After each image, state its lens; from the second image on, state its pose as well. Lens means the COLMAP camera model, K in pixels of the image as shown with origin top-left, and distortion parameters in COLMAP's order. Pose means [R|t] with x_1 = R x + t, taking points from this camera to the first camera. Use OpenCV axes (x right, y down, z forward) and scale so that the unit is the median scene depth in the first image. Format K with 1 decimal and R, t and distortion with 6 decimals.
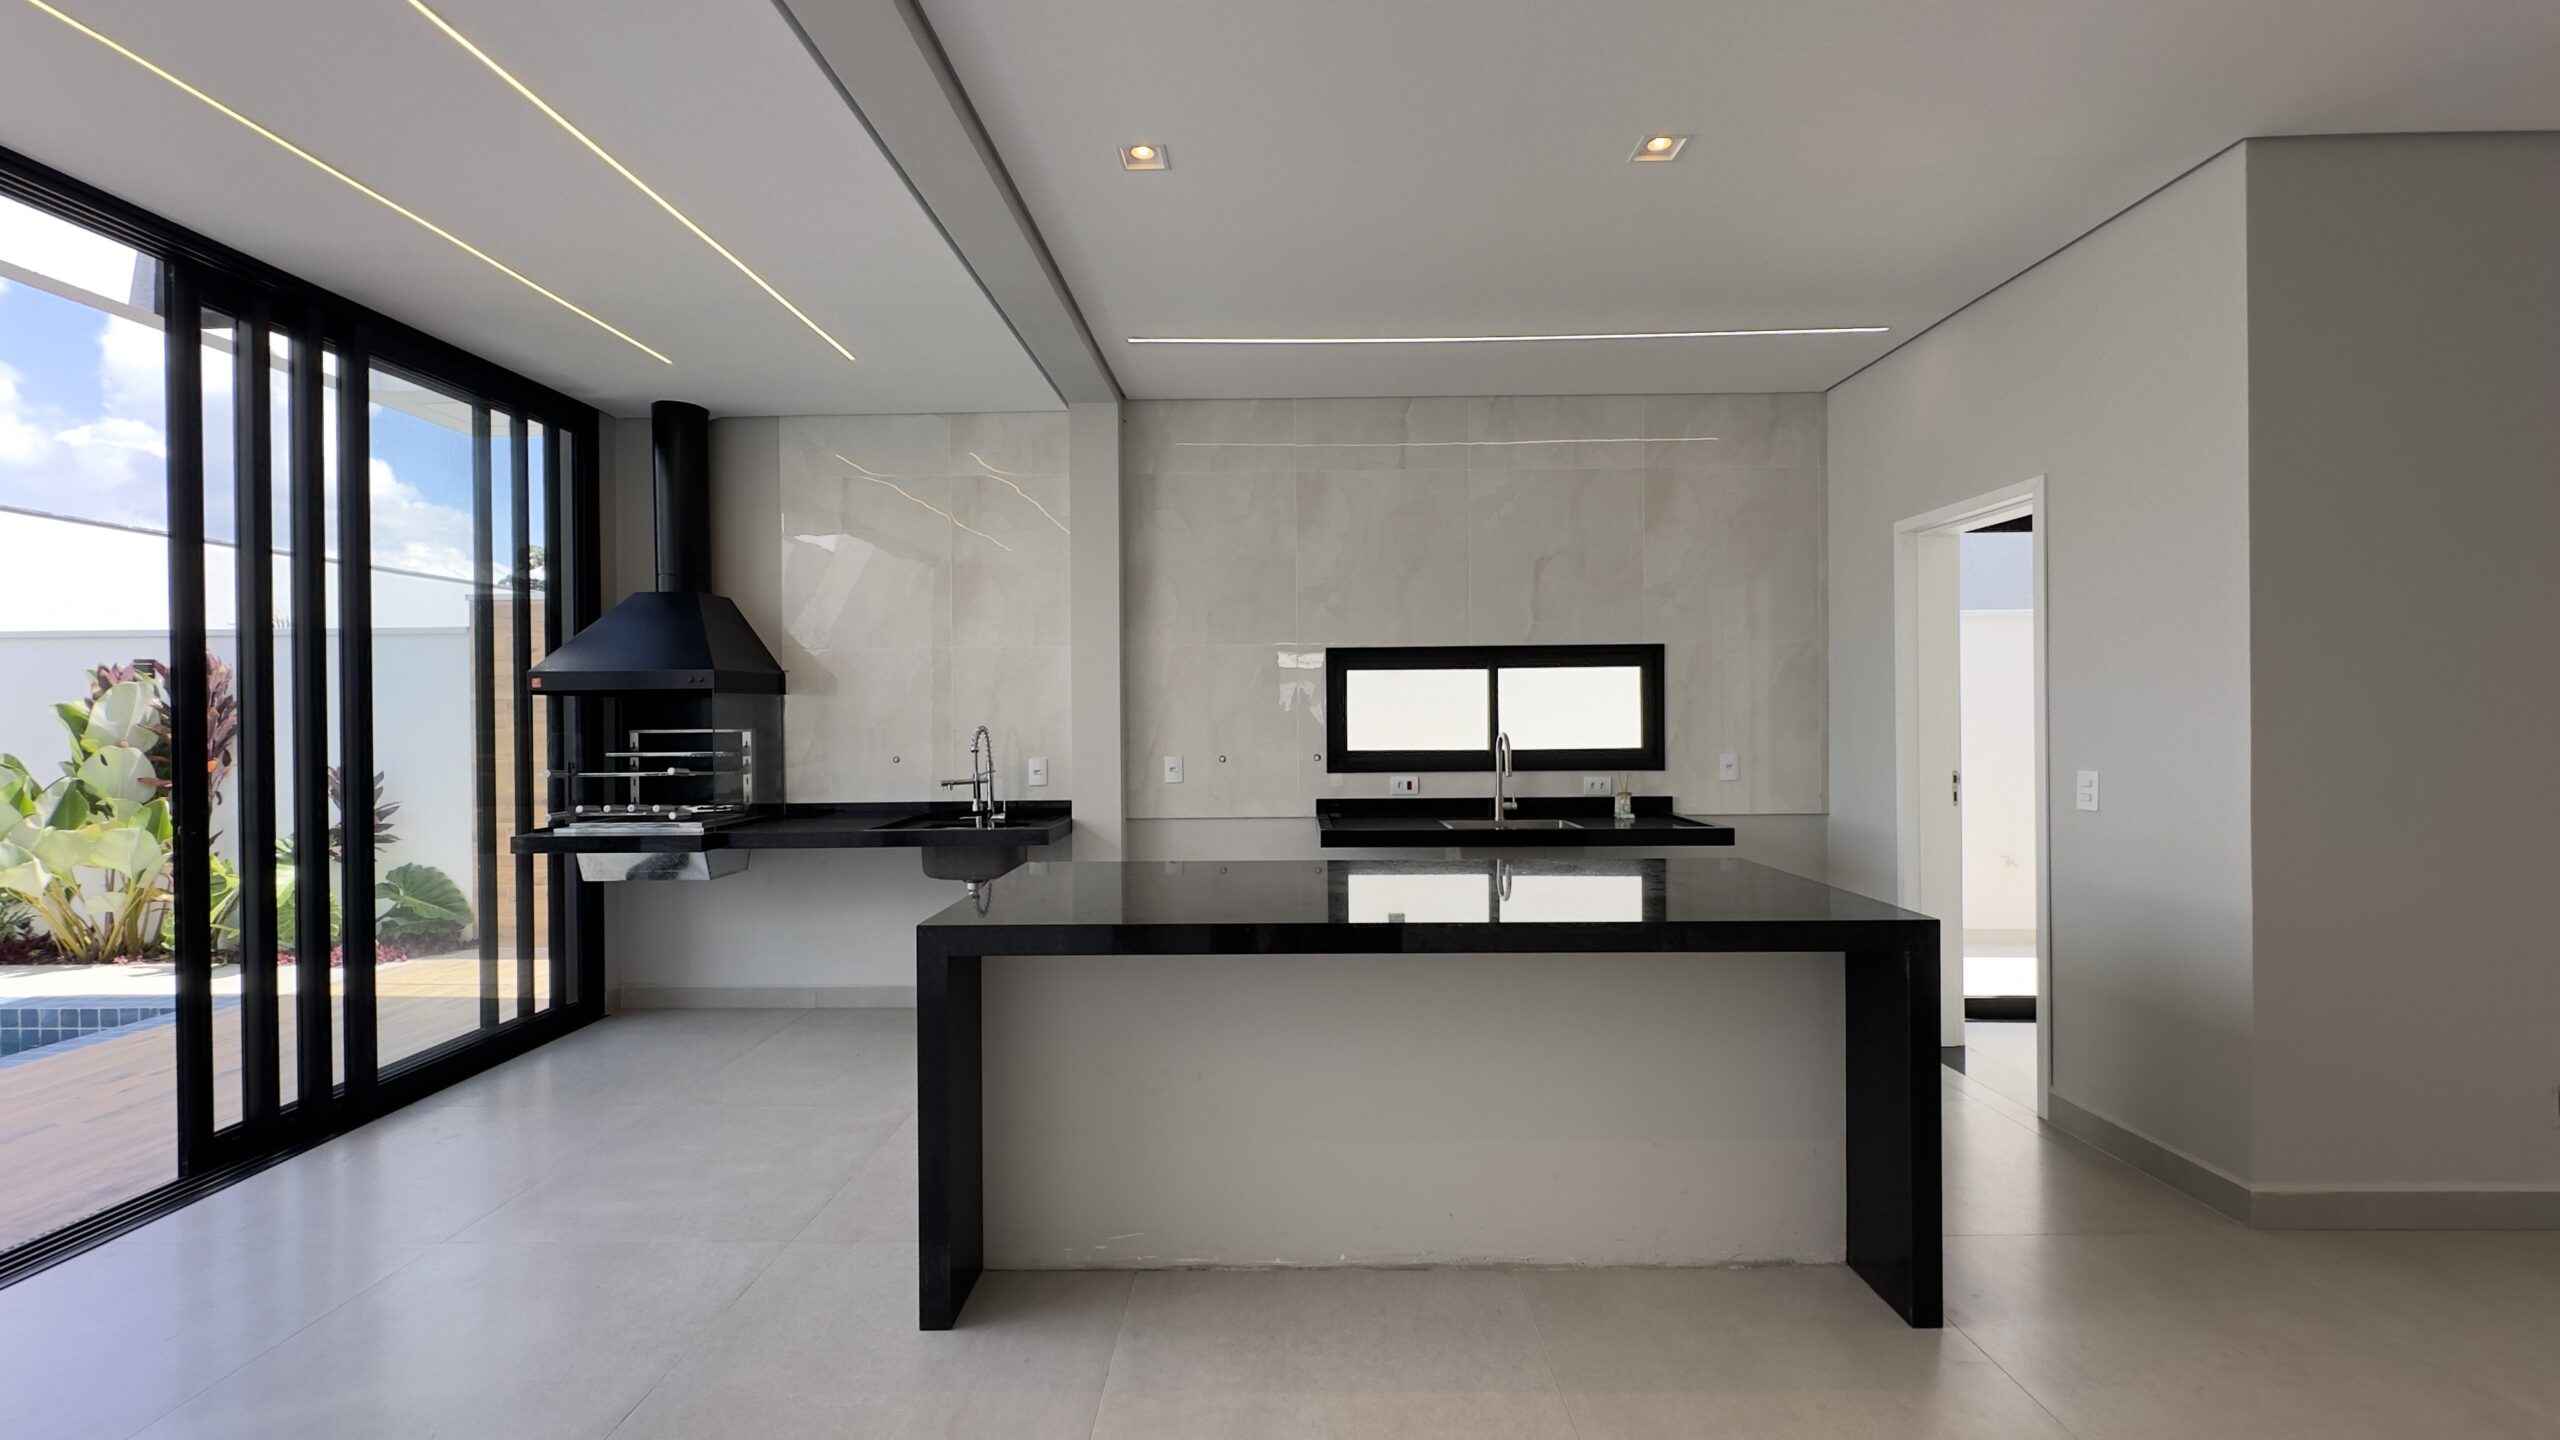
lens RADIAL K [[1021.4, 0, 1275.7], [0, 1021.4, 716.5], [0, 0, 1]] dist [-0.002430, -0.000085]
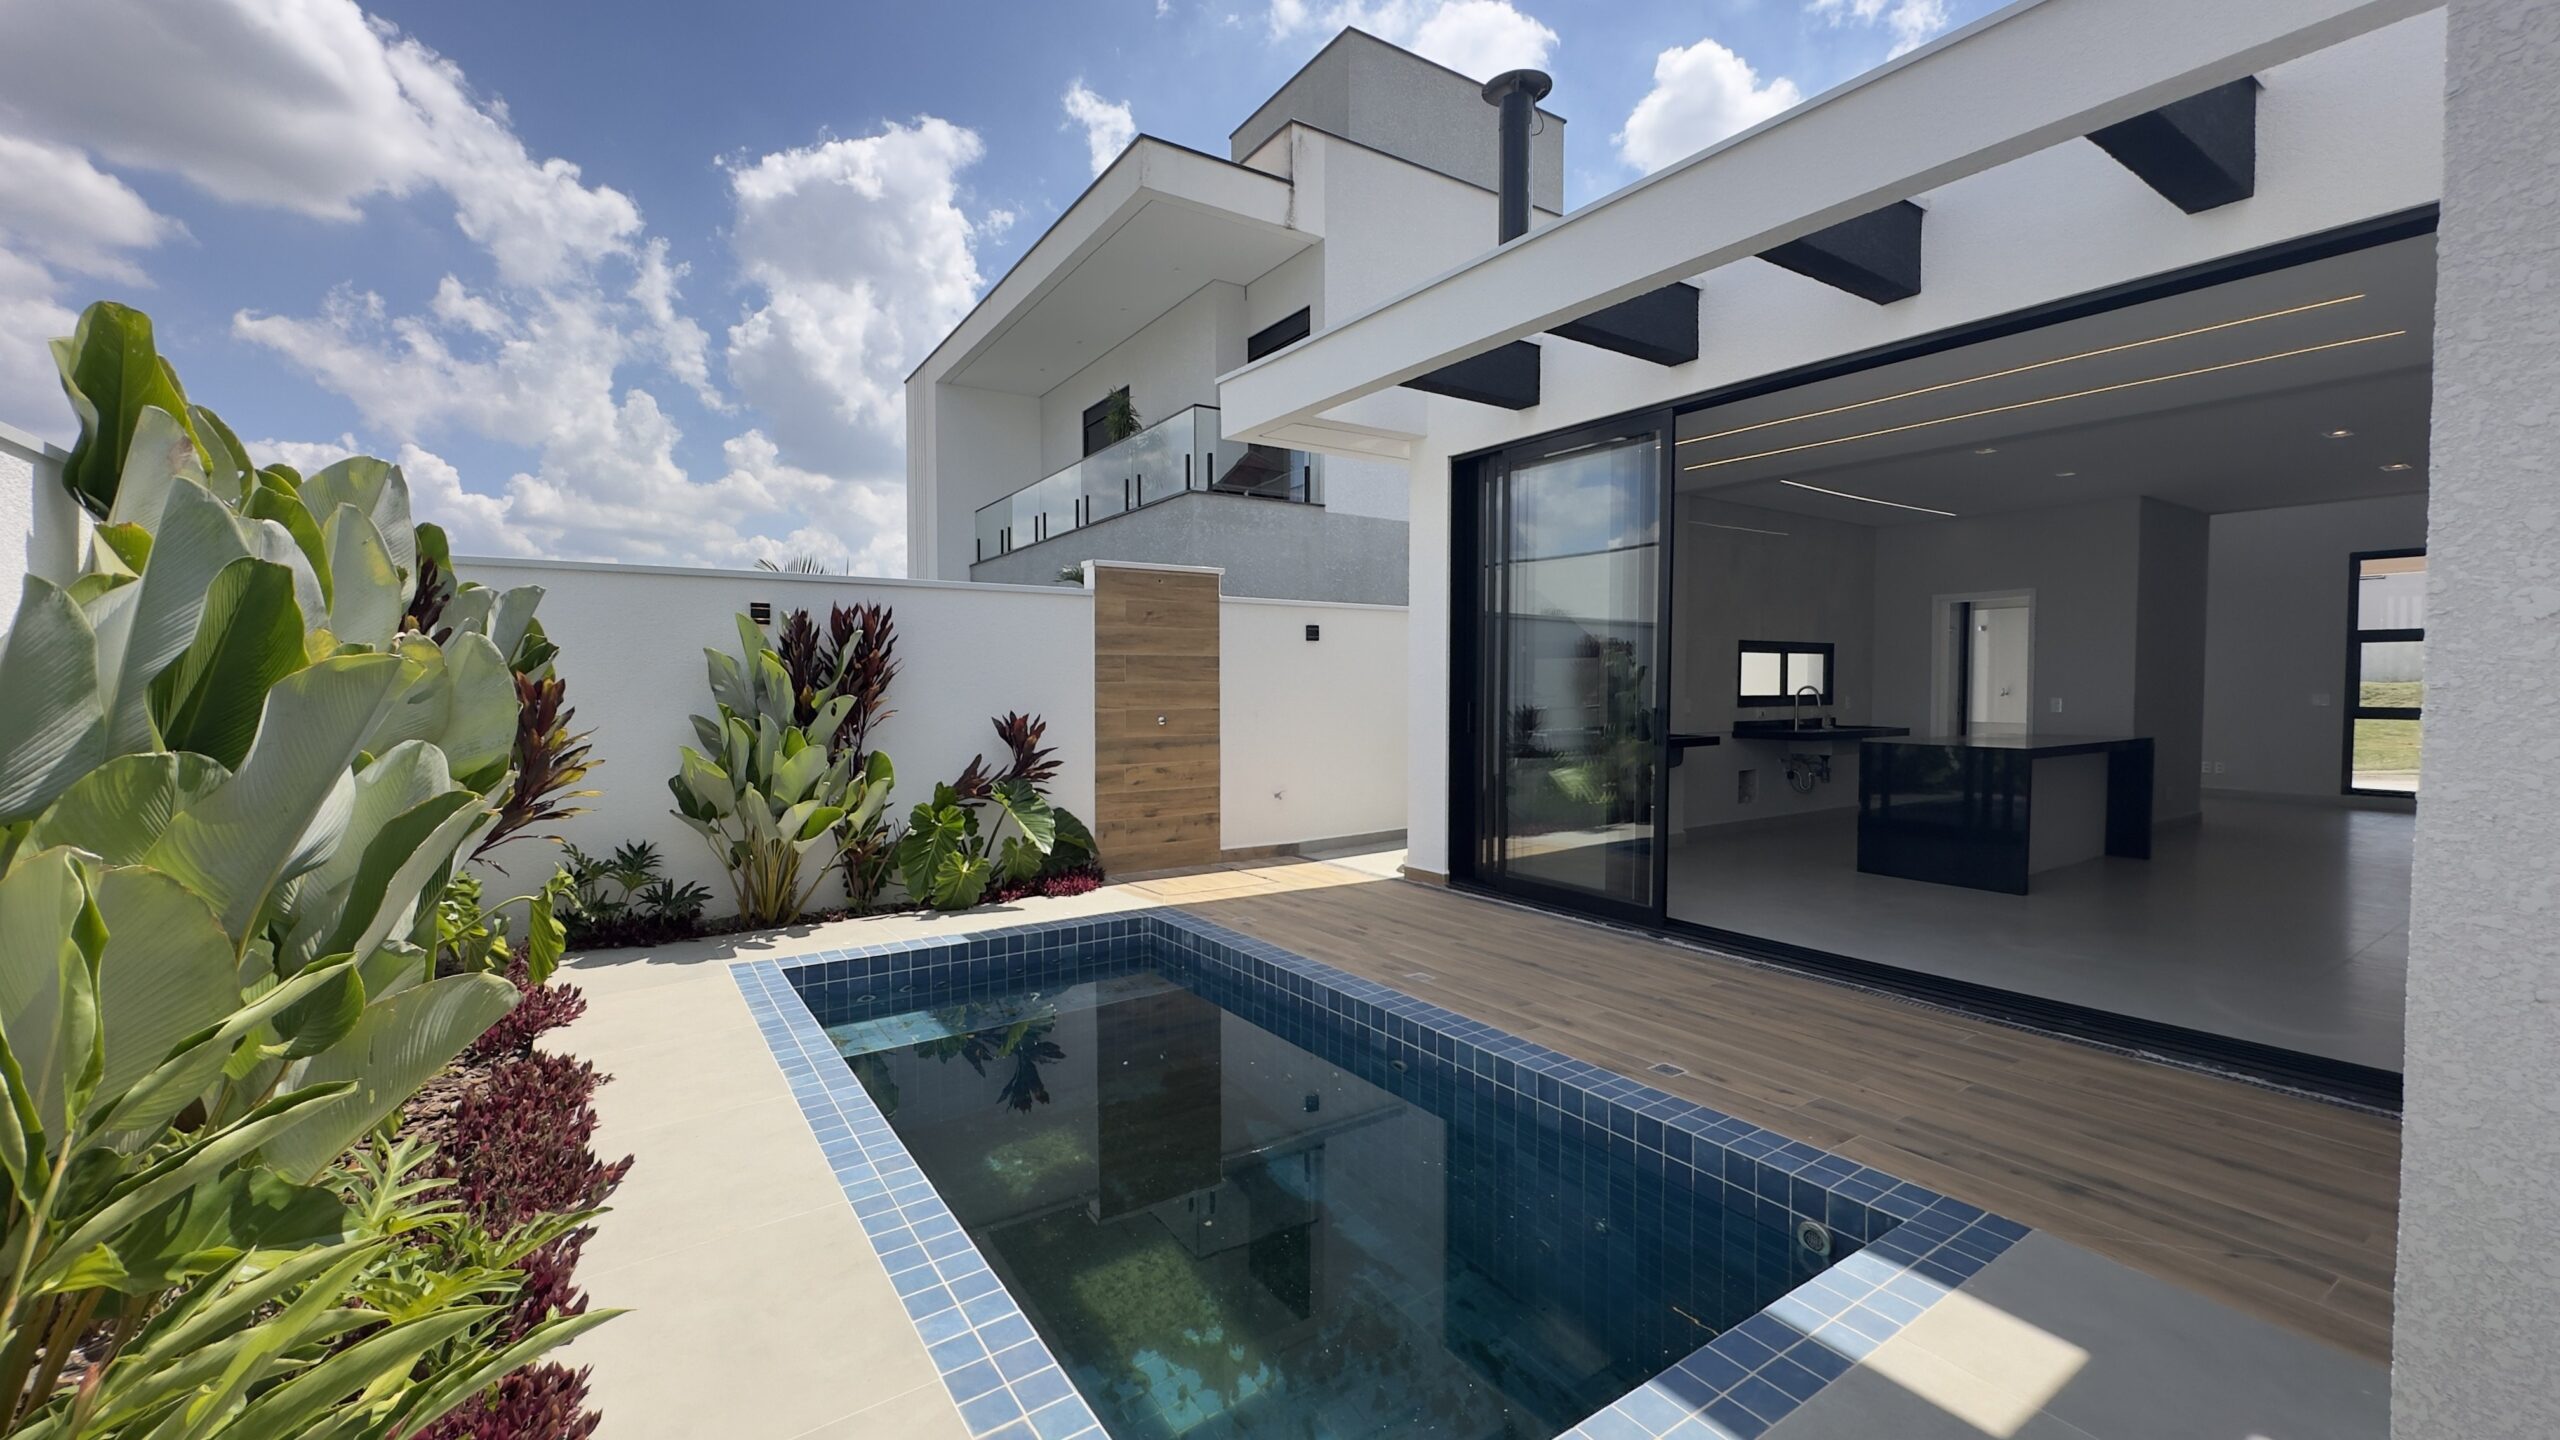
lens RADIAL K [[1021.4, 0, 1275.7], [0, 1021.4, 716.5], [0, 0, 1]] dist [-0.002430, -0.000085]
pose [[0.817662, -0.011837, 0.575577, -1.733200], [-0.004721, 0.999617, 0.027265, 0.025857], [-0.575680, -0.025010, 0.817293, -0.037415]]
